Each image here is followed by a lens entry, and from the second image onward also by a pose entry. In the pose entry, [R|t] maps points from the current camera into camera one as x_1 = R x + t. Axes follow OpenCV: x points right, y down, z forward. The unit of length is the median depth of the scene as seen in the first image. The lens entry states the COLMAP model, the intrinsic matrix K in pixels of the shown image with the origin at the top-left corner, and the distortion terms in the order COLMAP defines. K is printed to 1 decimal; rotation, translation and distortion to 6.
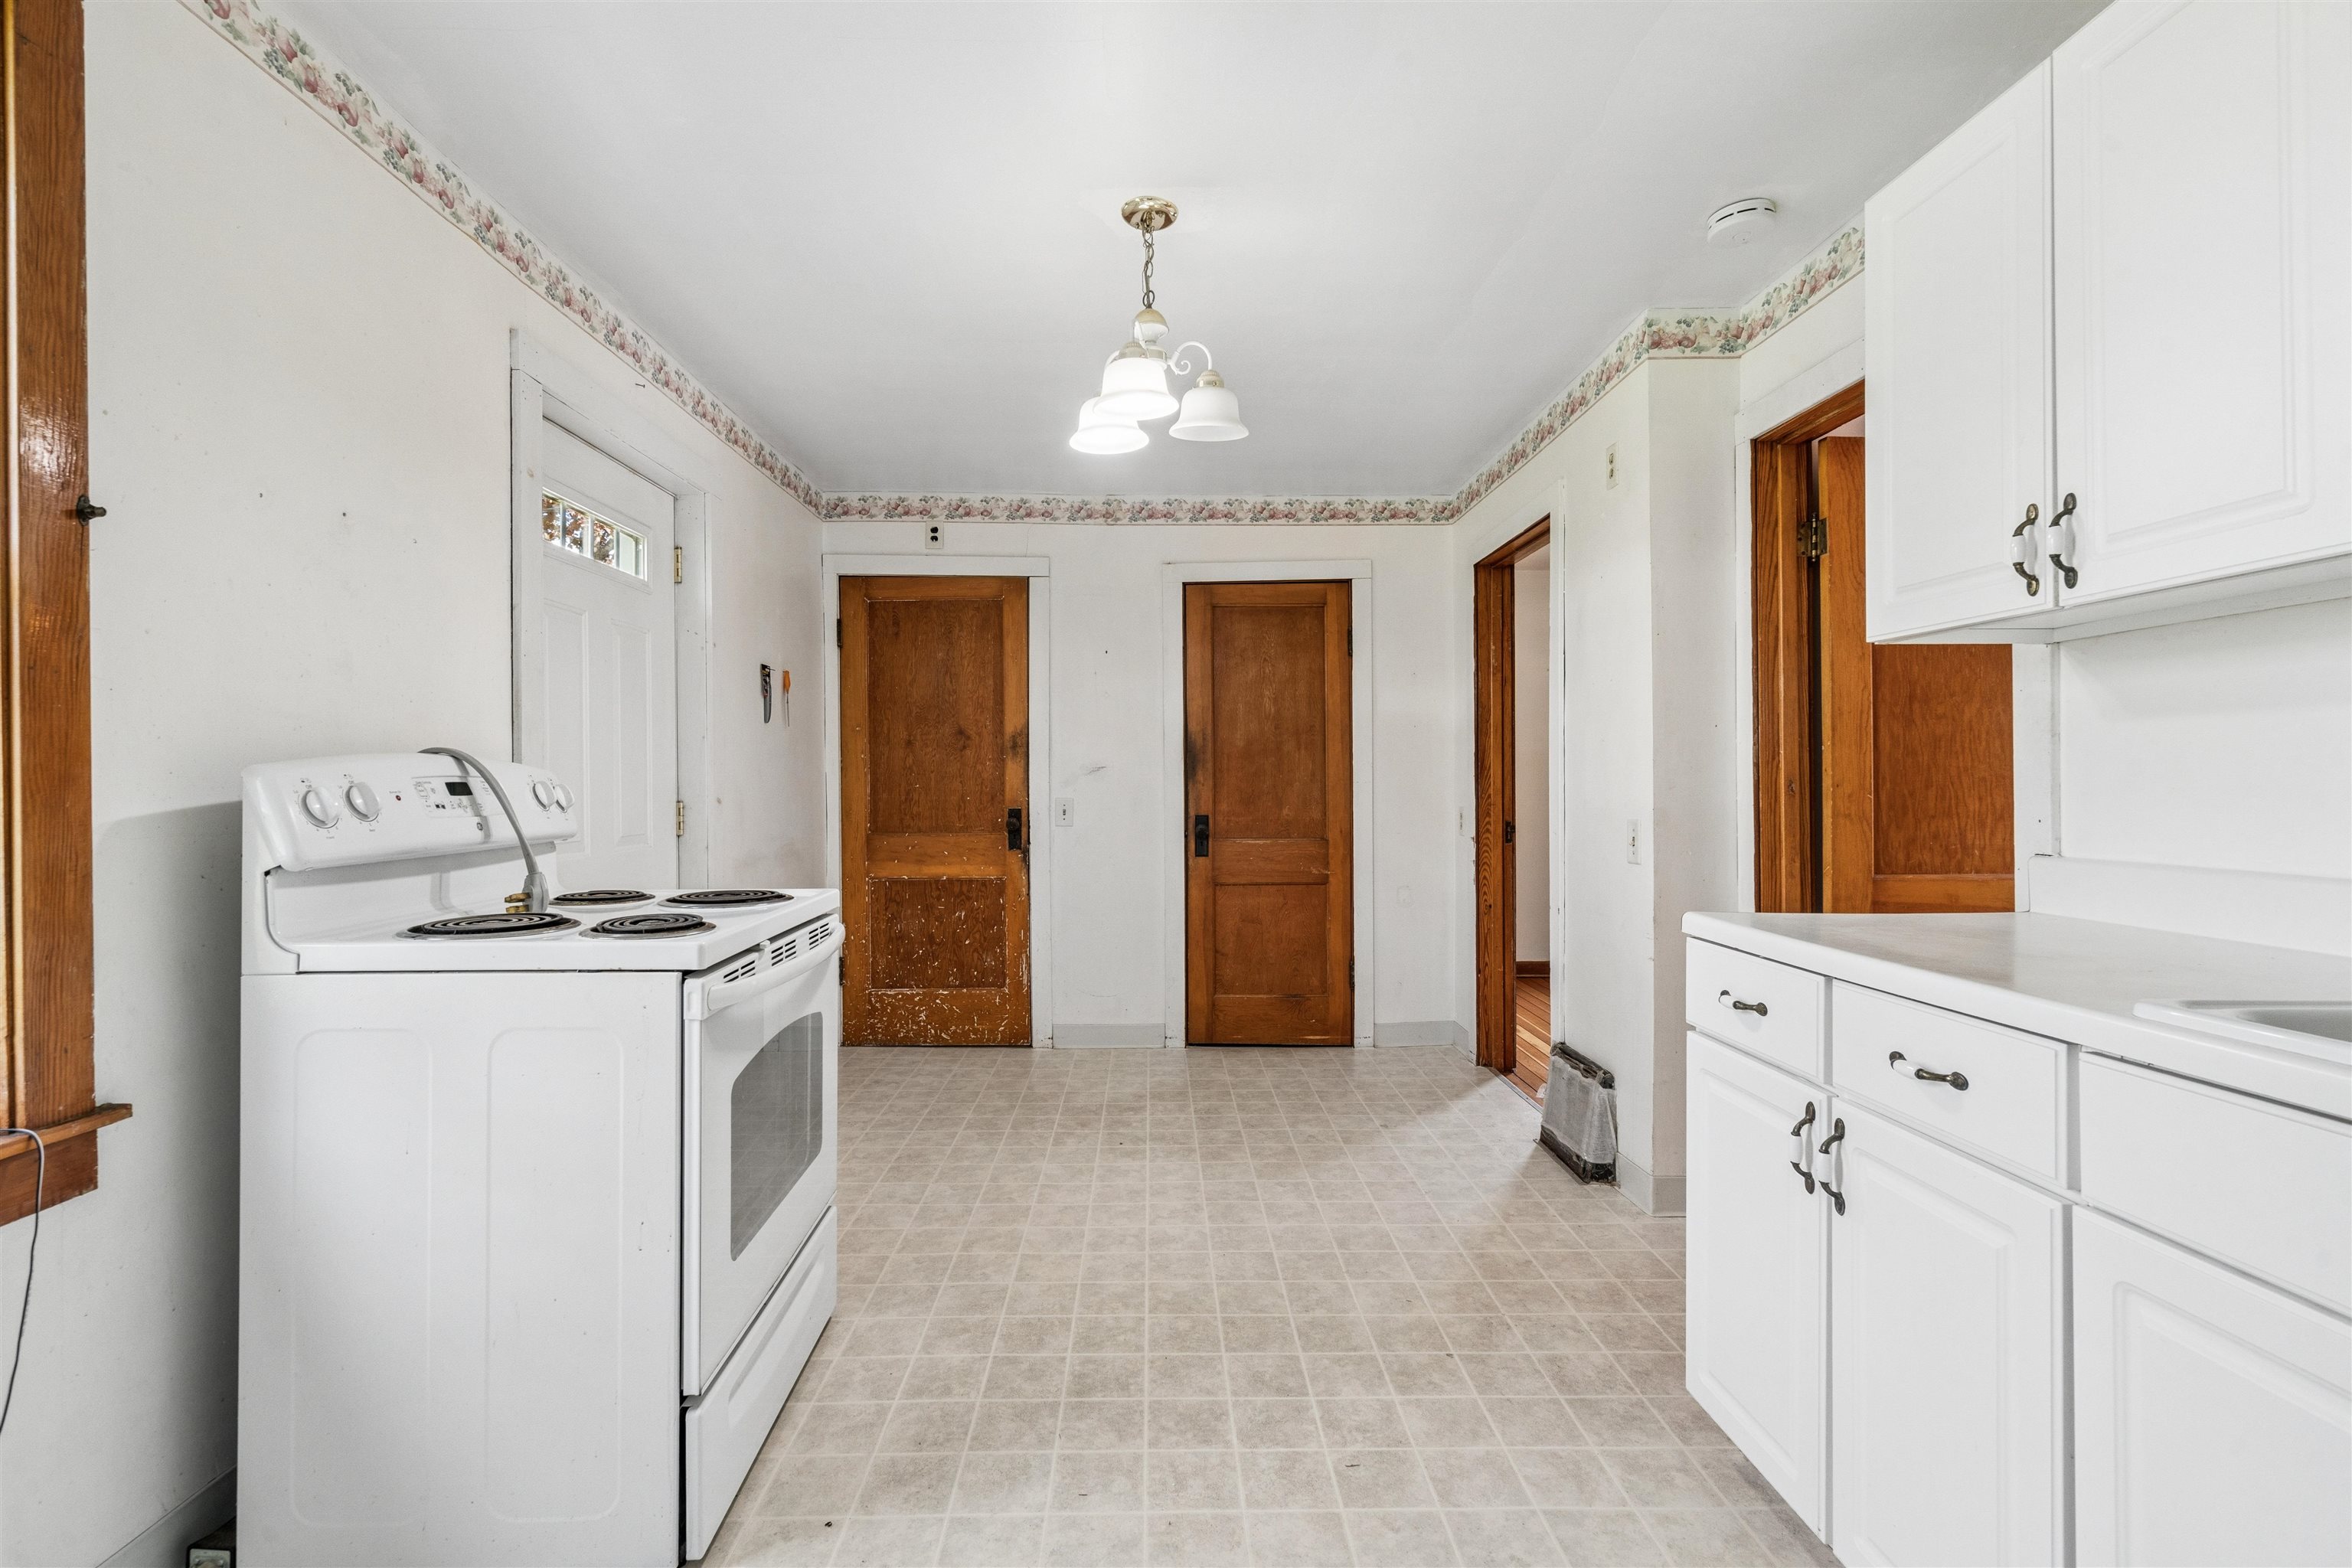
lens RADIAL K [[1145.8, 0, 1189.2], [0, 1145.8, 786.1], [0, 0, 1]] dist [-0.000005, -0.000157]
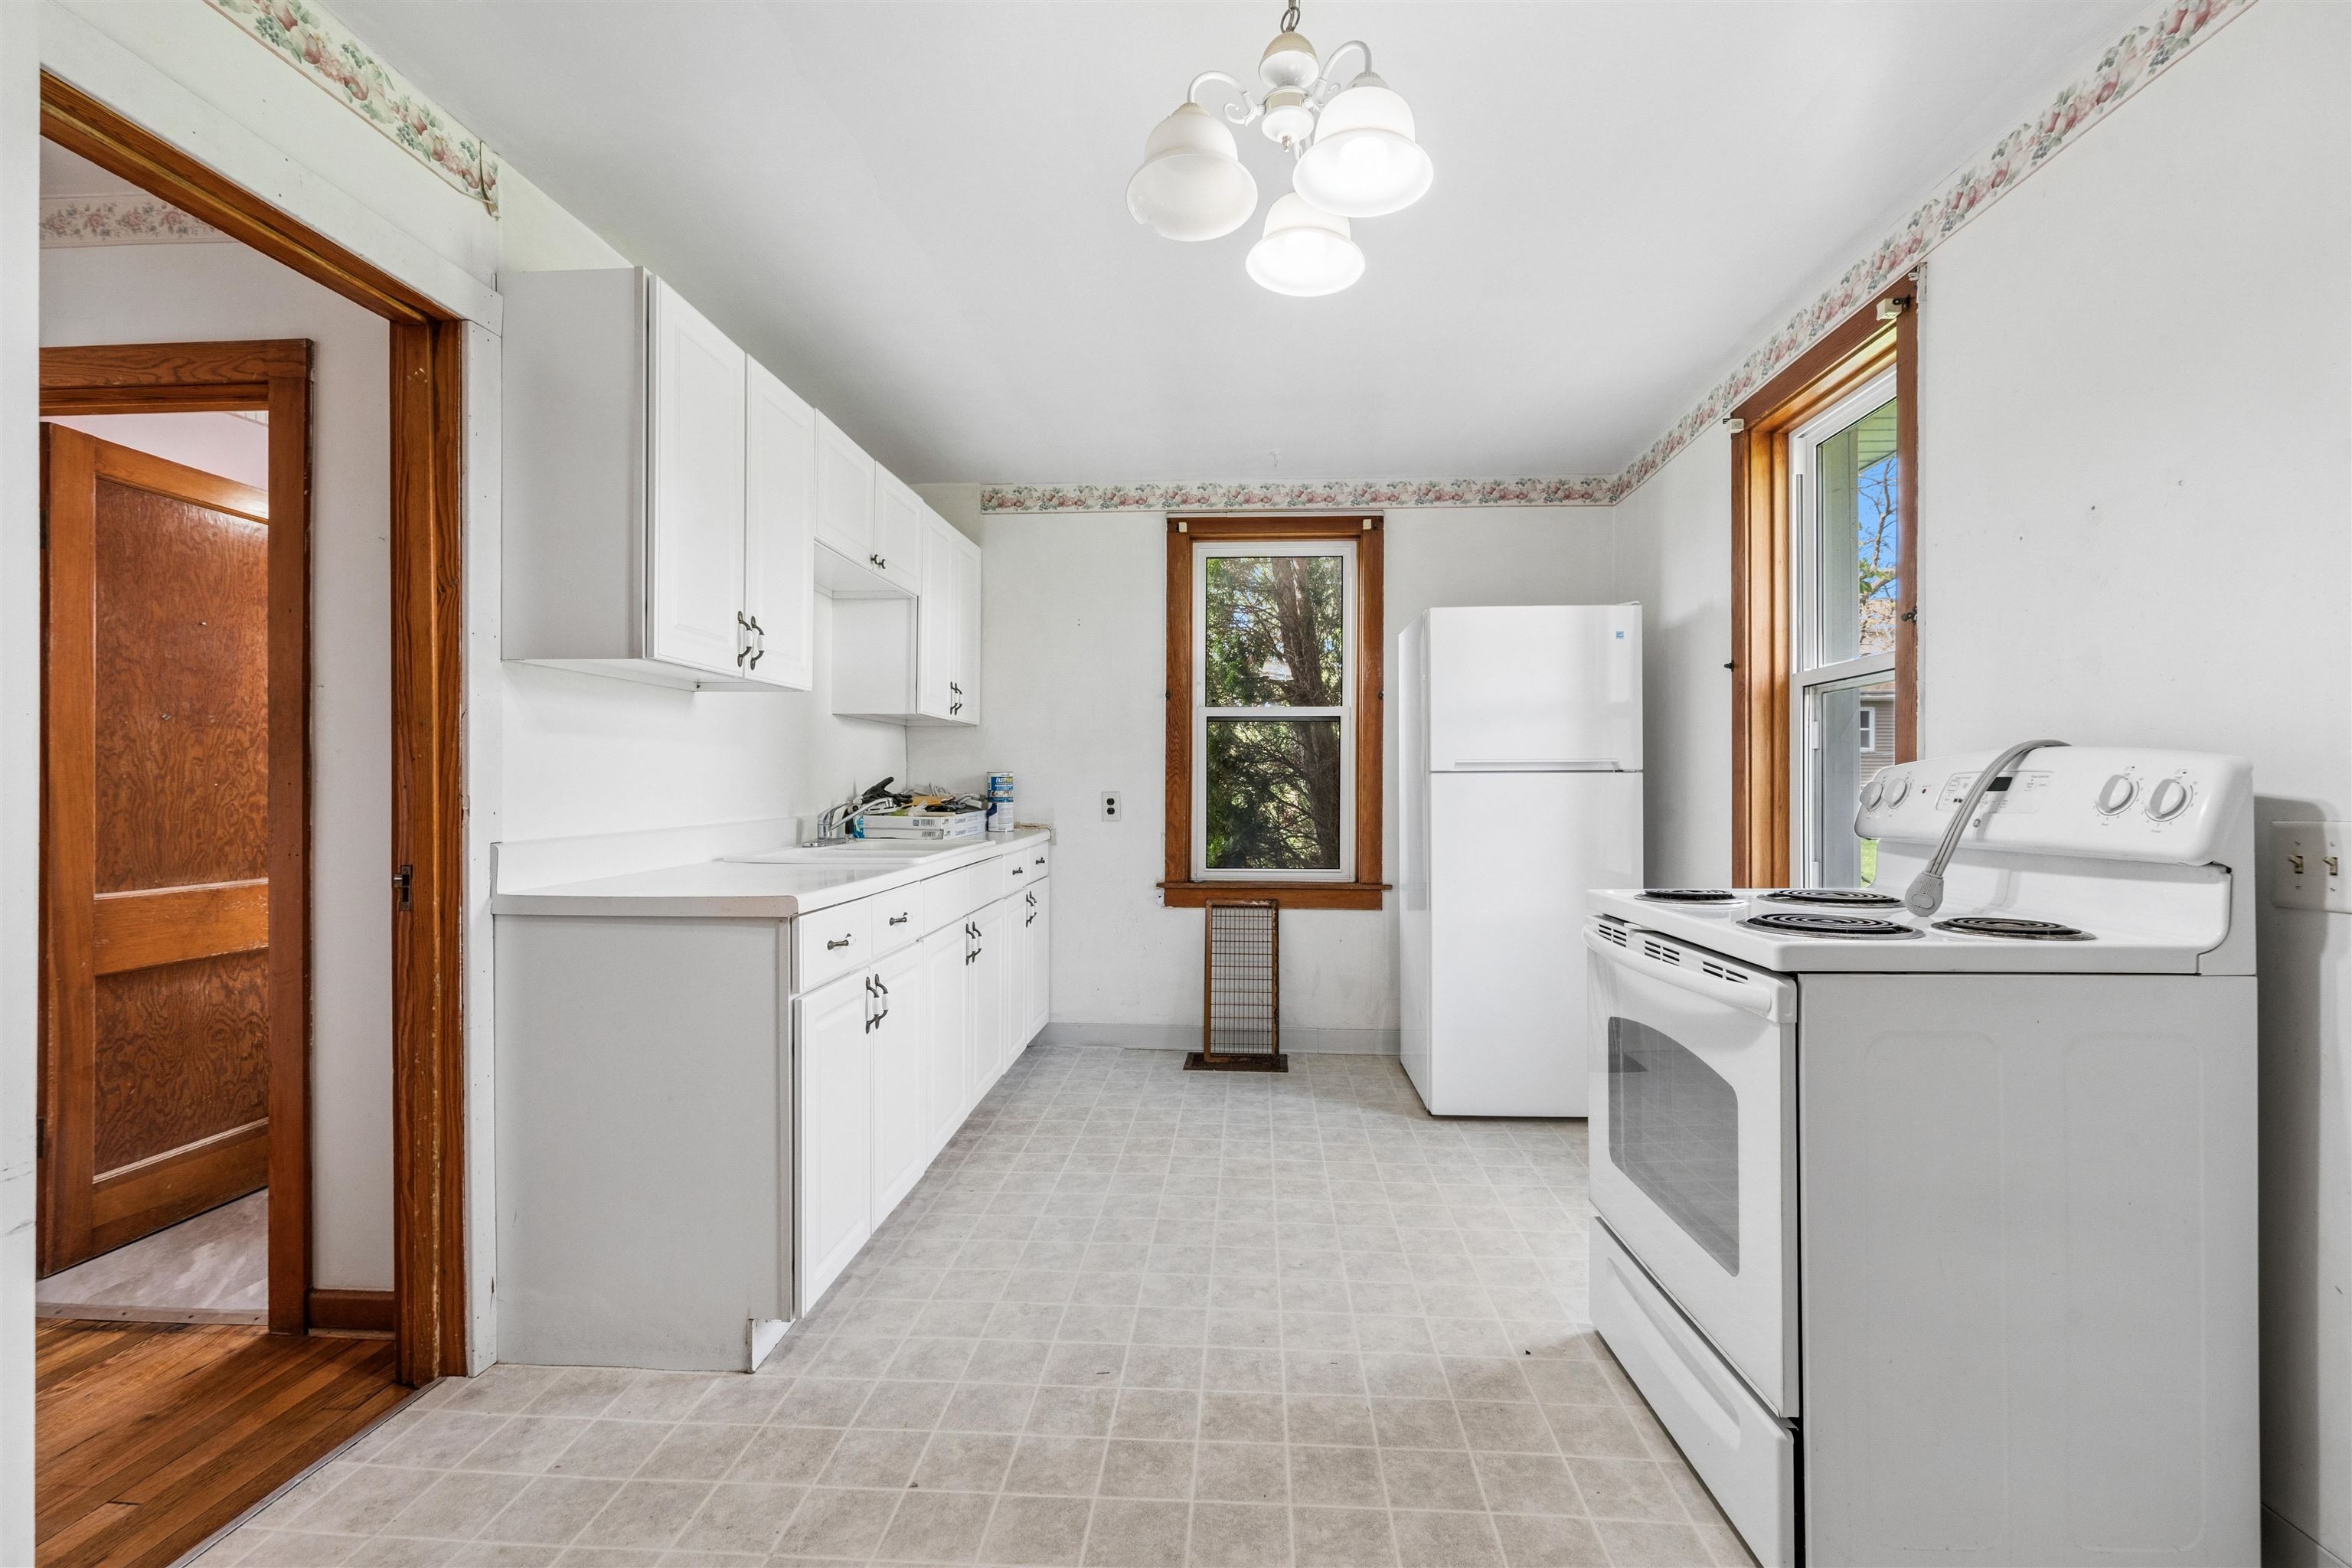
lens RADIAL K [[1145.8, 0, 1189.2], [0, 1145.8, 786.1], [0, 0, 1]] dist [-0.000005, -0.000157]
pose [[-0.995929, 0.002480, 0.090111, -0.043883], [0.003059, 0.999976, 0.006290, -0.002534], [-0.090093, 0.006540, -0.995912, 1.936577]]
